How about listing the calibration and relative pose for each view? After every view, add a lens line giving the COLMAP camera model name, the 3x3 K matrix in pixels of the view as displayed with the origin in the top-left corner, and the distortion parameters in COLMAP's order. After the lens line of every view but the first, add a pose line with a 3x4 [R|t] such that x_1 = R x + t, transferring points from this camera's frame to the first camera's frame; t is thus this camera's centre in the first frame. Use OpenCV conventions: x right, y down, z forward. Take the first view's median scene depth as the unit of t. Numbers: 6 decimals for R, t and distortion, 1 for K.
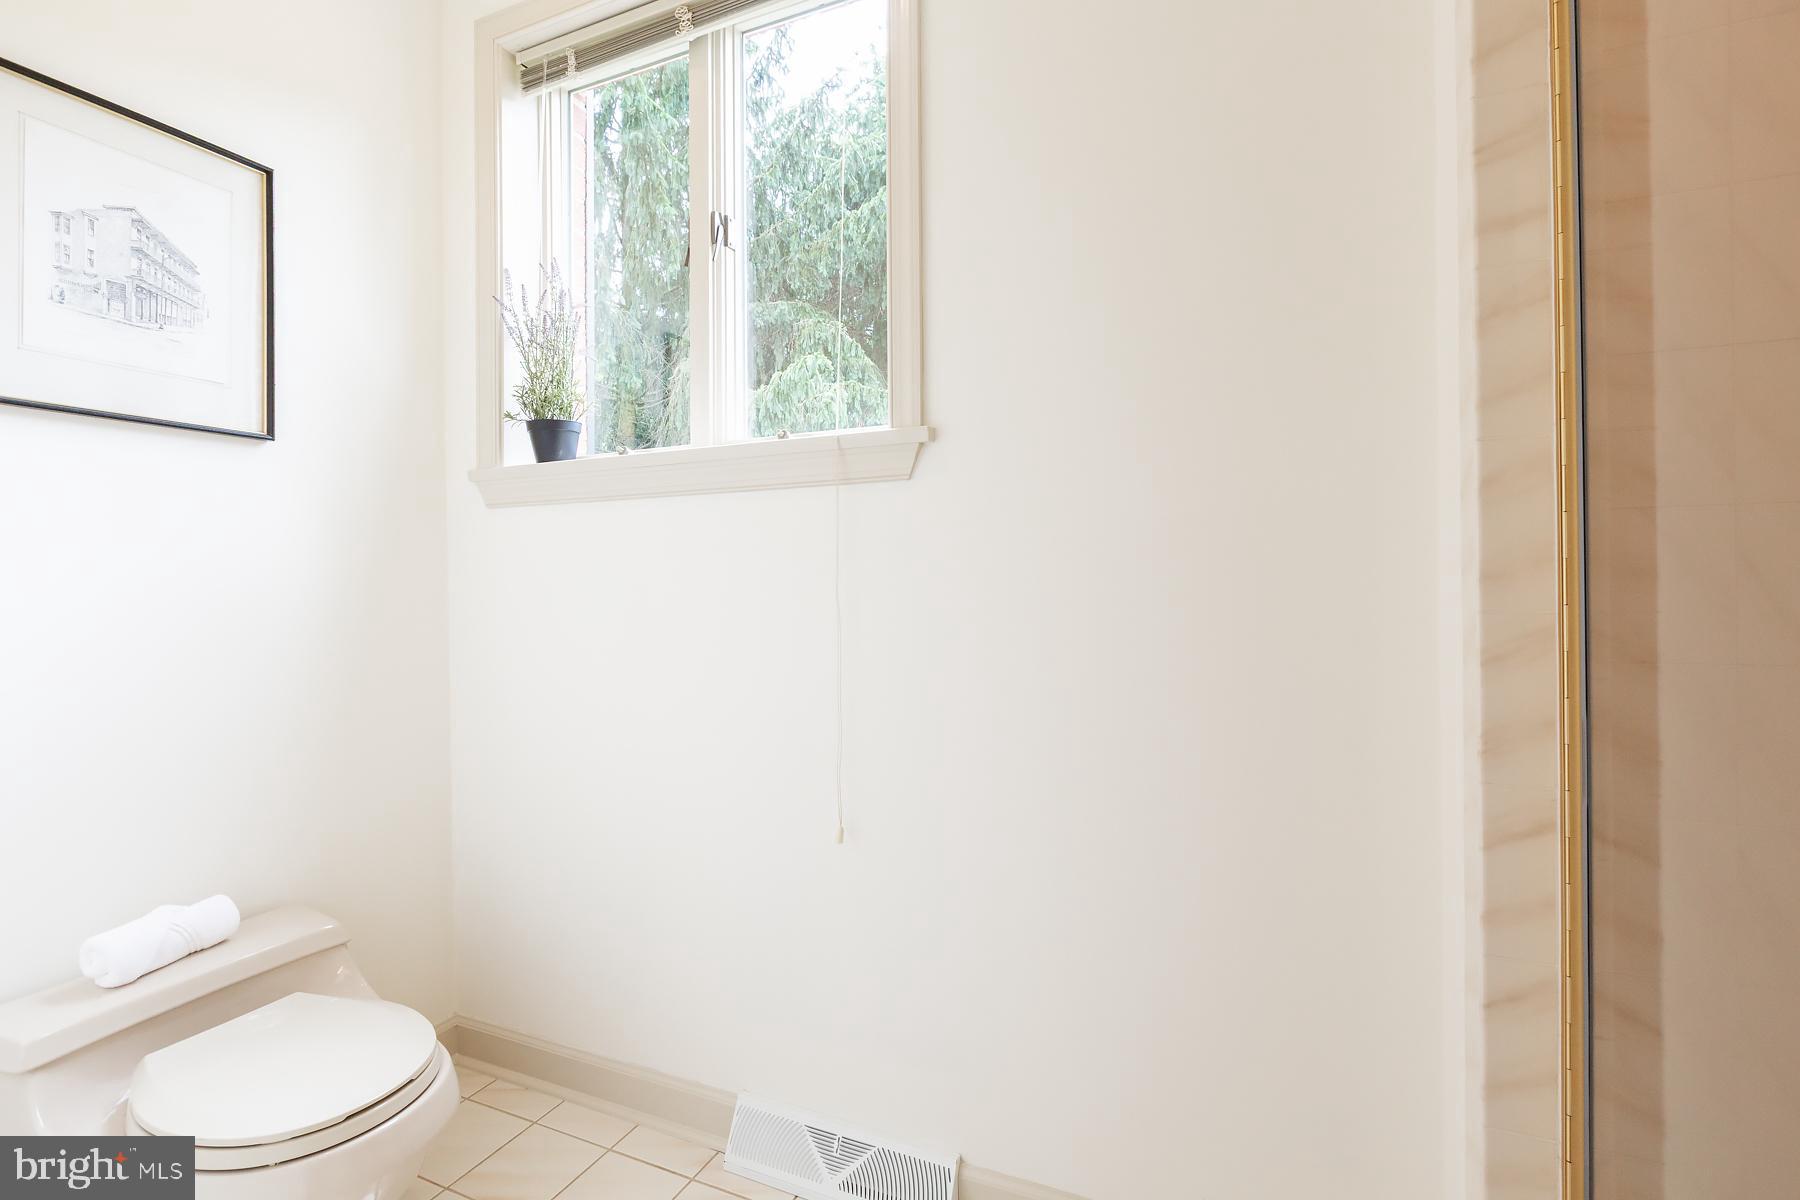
lens RADIAL K [[865.4, 0, 891.2], [0, 865.4, 587.7], [0, 0, 1]] dist [-0.006823, -0.000736]
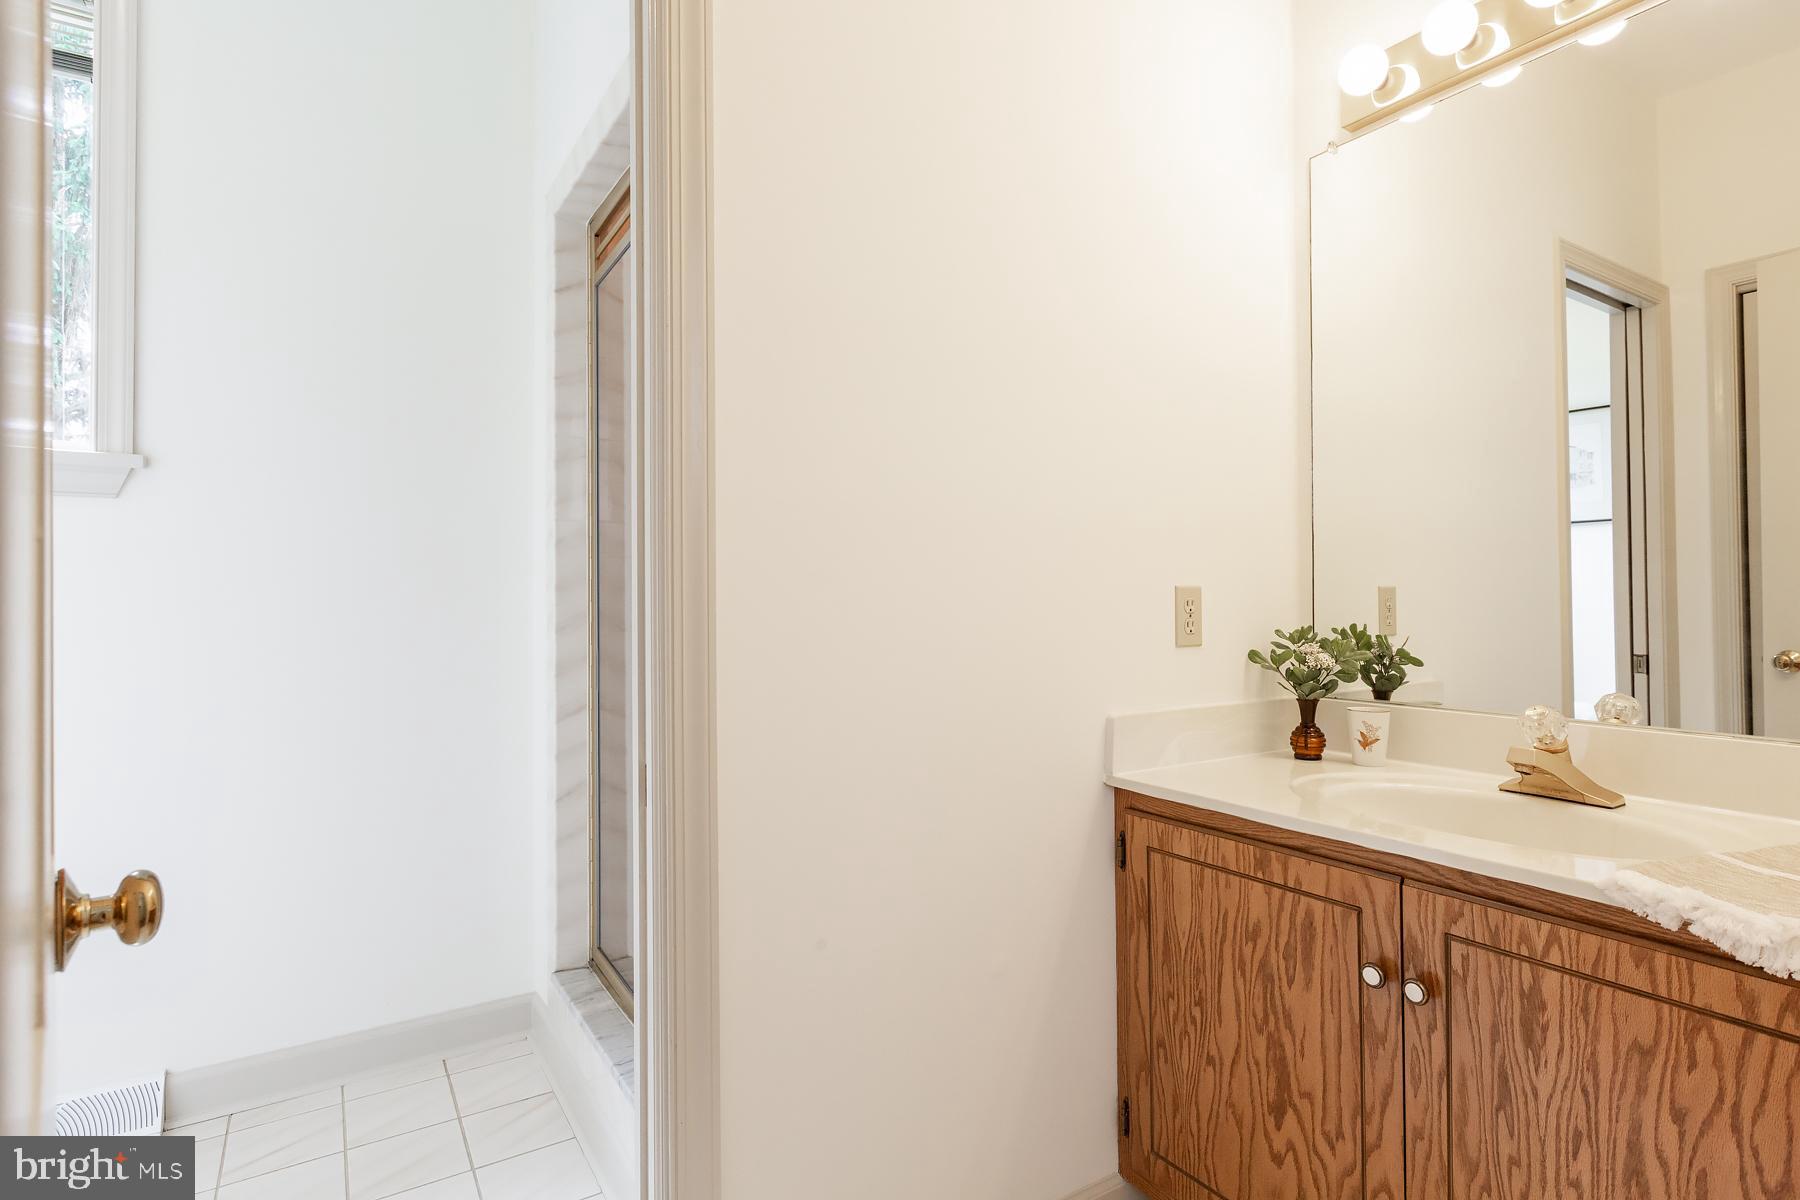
lens RADIAL K [[919.9, 0, 899.3], [0, 919.9, 589.9], [0, 0, 1]] dist [-0.003530, 0.000081]
pose [[0.552889, 0.007577, 0.833221, -0.669913], [-0.003004, 0.999970, -0.007100, 0.004697], [-0.833250, 0.001422, 0.552895, -0.866013]]
